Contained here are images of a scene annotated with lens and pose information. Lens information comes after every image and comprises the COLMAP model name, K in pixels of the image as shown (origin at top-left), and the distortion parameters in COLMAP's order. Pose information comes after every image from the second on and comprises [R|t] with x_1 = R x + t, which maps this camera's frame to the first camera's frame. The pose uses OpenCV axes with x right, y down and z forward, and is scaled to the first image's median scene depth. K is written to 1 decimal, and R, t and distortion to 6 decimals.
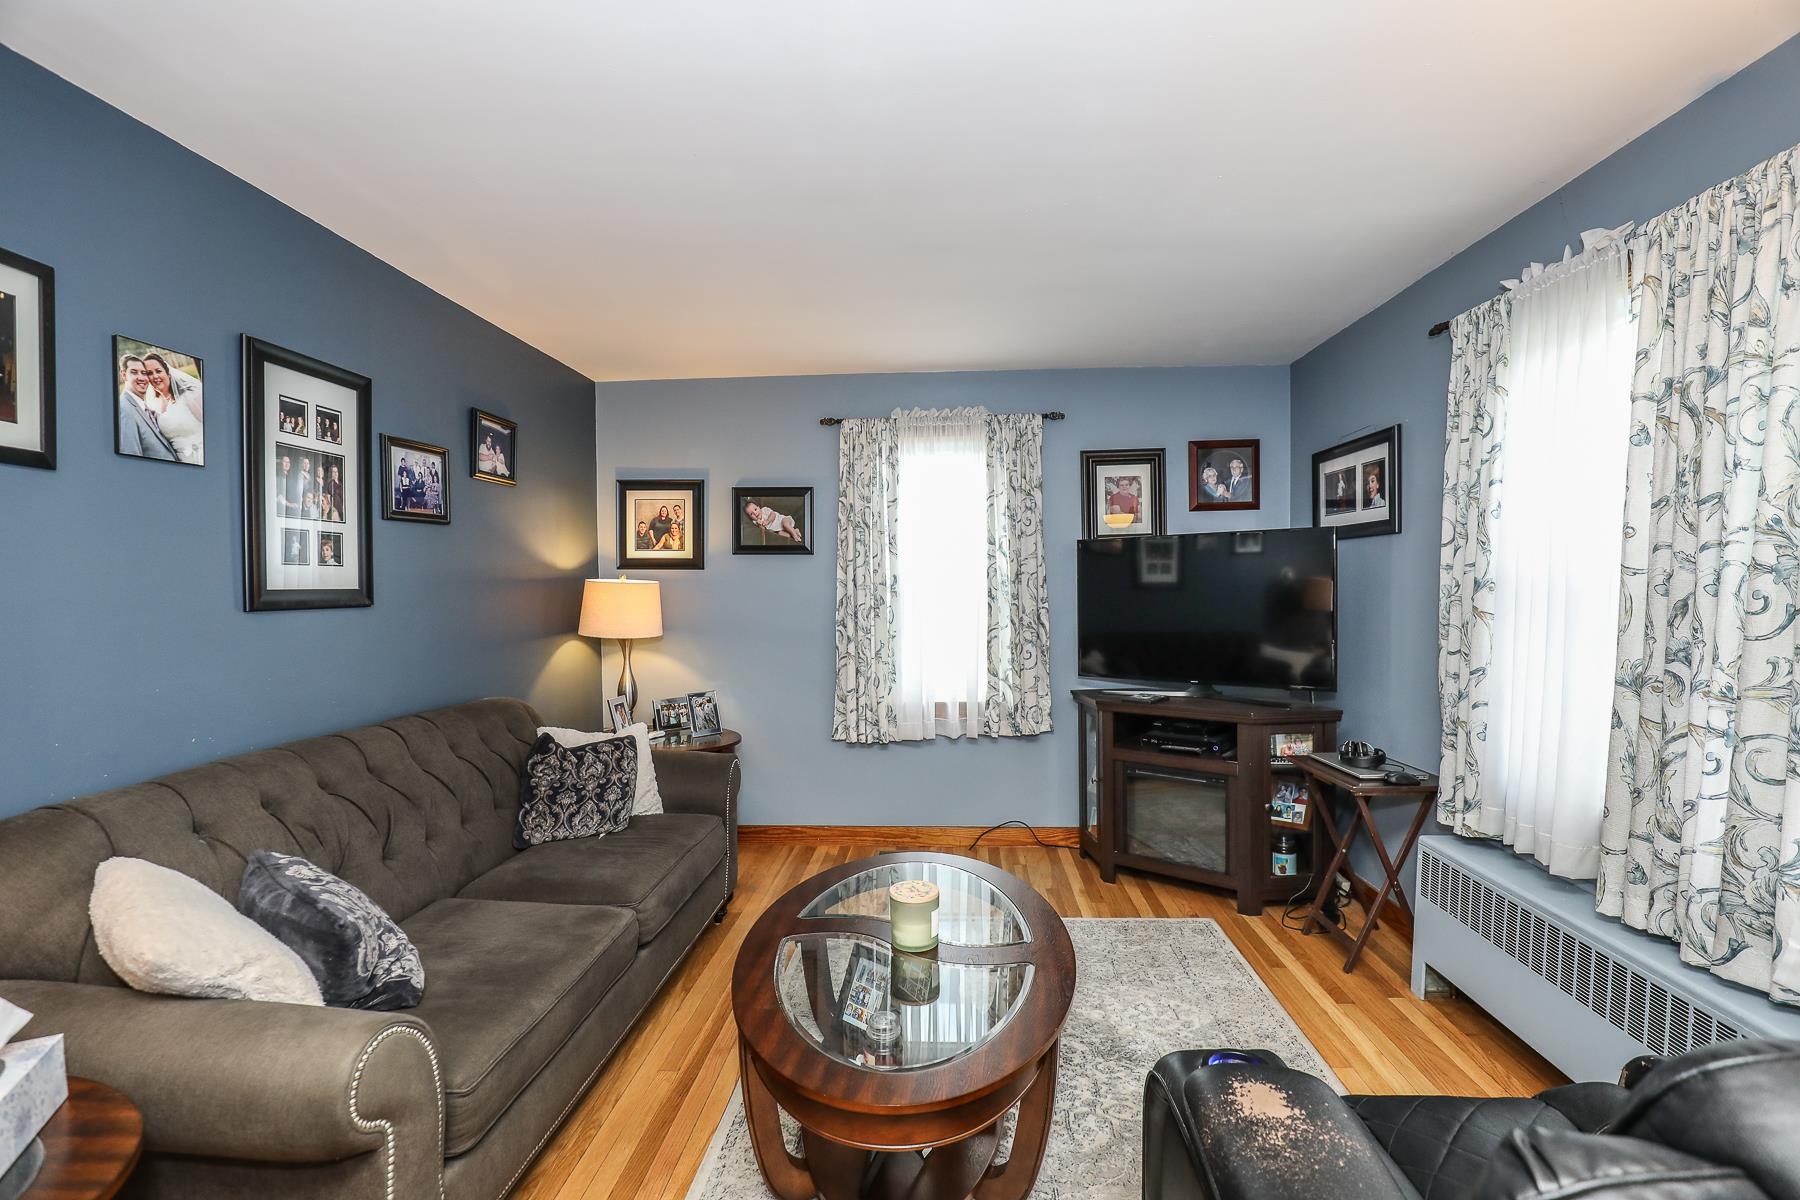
lens RADIAL K [[851.9, 0, 914.9], [0, 851.9, 604.5], [0, 0, 1]] dist [-0.020462, -0.000126]
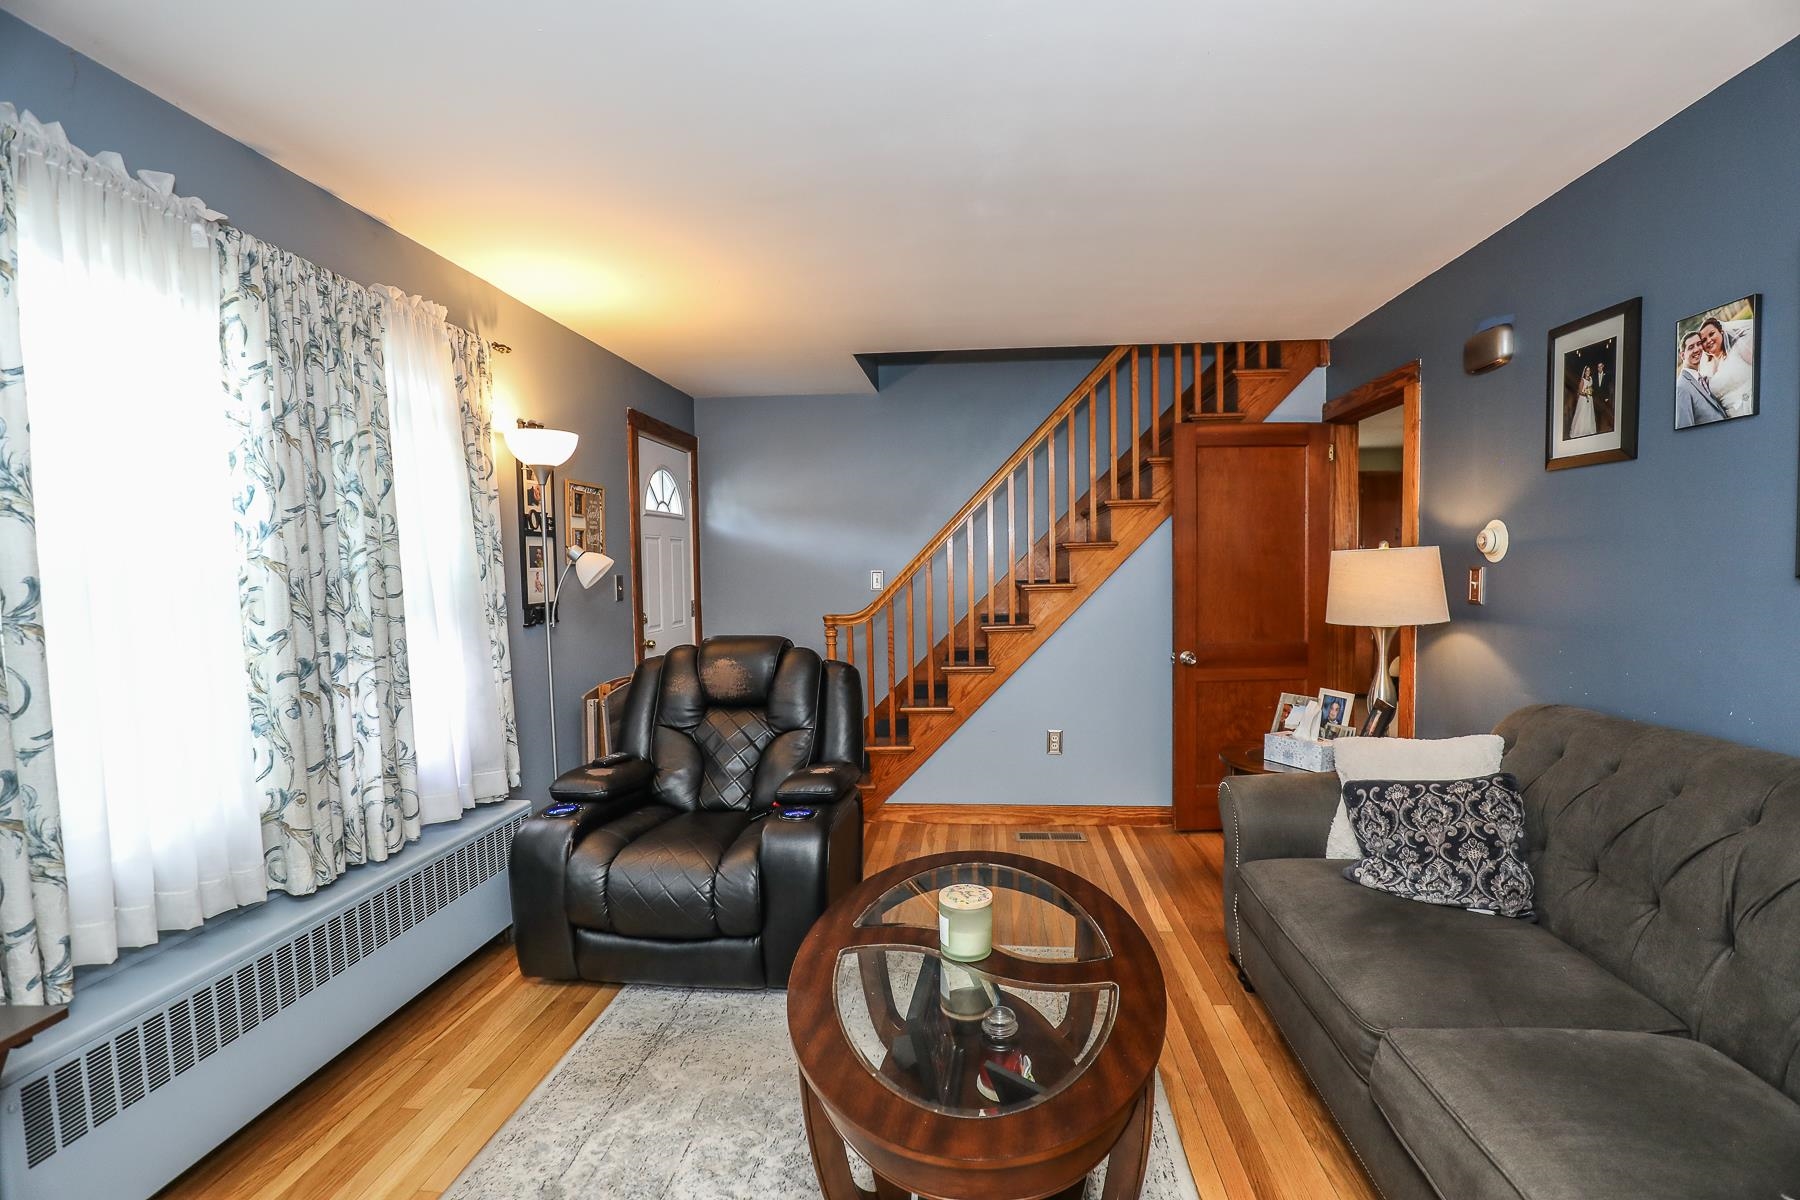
lens RADIAL K [[851.9, 0, 914.9], [0, 851.9, 604.5], [0, 0, 1]] dist [-0.020462, -0.000126]
pose [[-0.998839, 0.020850, 0.043420, 0.007181], [0.024062, 0.996906, 0.074832, -0.054667], [-0.041725, 0.075790, -0.996250, 2.043917]]
